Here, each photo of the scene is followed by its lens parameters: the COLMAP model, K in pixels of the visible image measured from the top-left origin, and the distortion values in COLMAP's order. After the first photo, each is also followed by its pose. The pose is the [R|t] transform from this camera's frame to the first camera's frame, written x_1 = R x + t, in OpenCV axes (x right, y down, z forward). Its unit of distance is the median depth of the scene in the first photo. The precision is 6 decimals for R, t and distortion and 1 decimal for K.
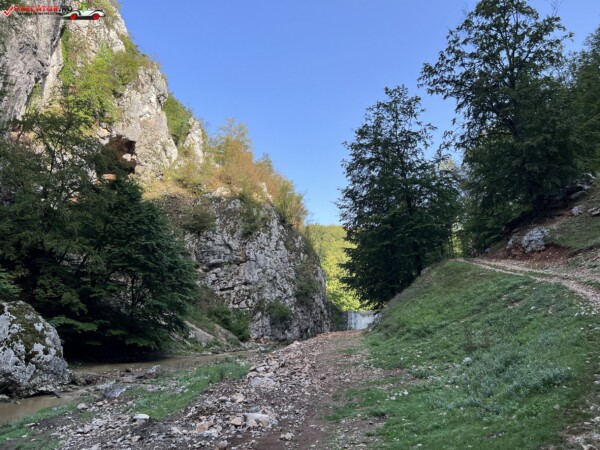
lens RADIAL K [[446.7, 0, 300.0], [0, 446.7, 225.0], [0, 0, 1]] dist [0.104906, -0.134354]
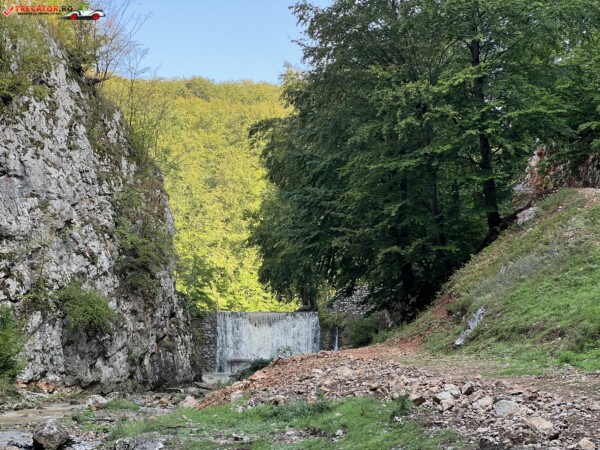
lens RADIAL K [[1320.3, 0, 300.0], [0, 1320.3, 225.0], [0, 0, 1]] dist [0.169648, 0.694550]
pose [[0.961245, 0.017465, 0.275141, -0.183275], [-0.049928, 0.992517, 0.111429, -0.014401], [-0.271136, -0.120847, 0.954925, -0.117078]]
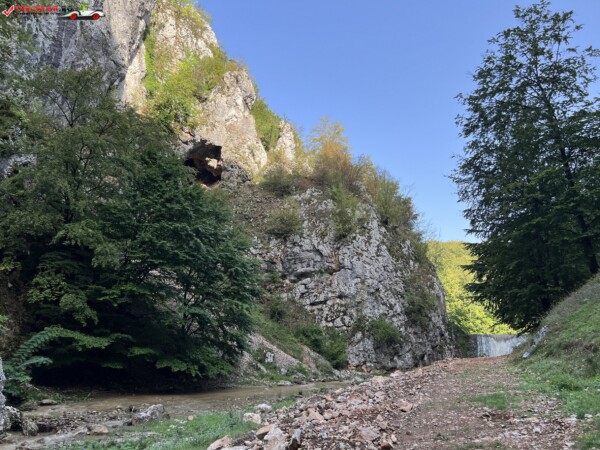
lens RADIAL K [[446.7, 0, 300.0], [0, 446.7, 225.0], [0, 0, 1]] dist [0.104906, -0.134354]
pose [[0.967682, -0.052756, -0.246595, 0.015508], [0.039099, 0.997435, -0.059957, 0.045733], [0.249126, 0.048378, 0.967262, 0.181318]]
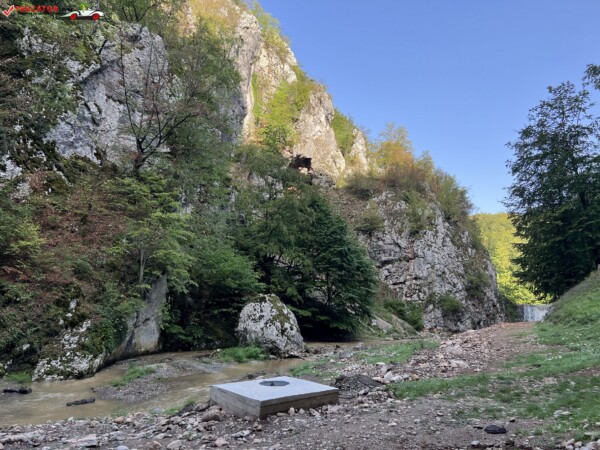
lens RADIAL K [[447.4, 0, 300.0], [0, 447.4, 225.0], [0, 0, 1]] dist [0.068024, -0.085878]
pose [[0.938498, -0.055834, -0.340740, -0.005985], [0.060995, 0.998128, 0.004446, -0.021297], [0.339854, -0.024956, 0.940147, -0.121660]]
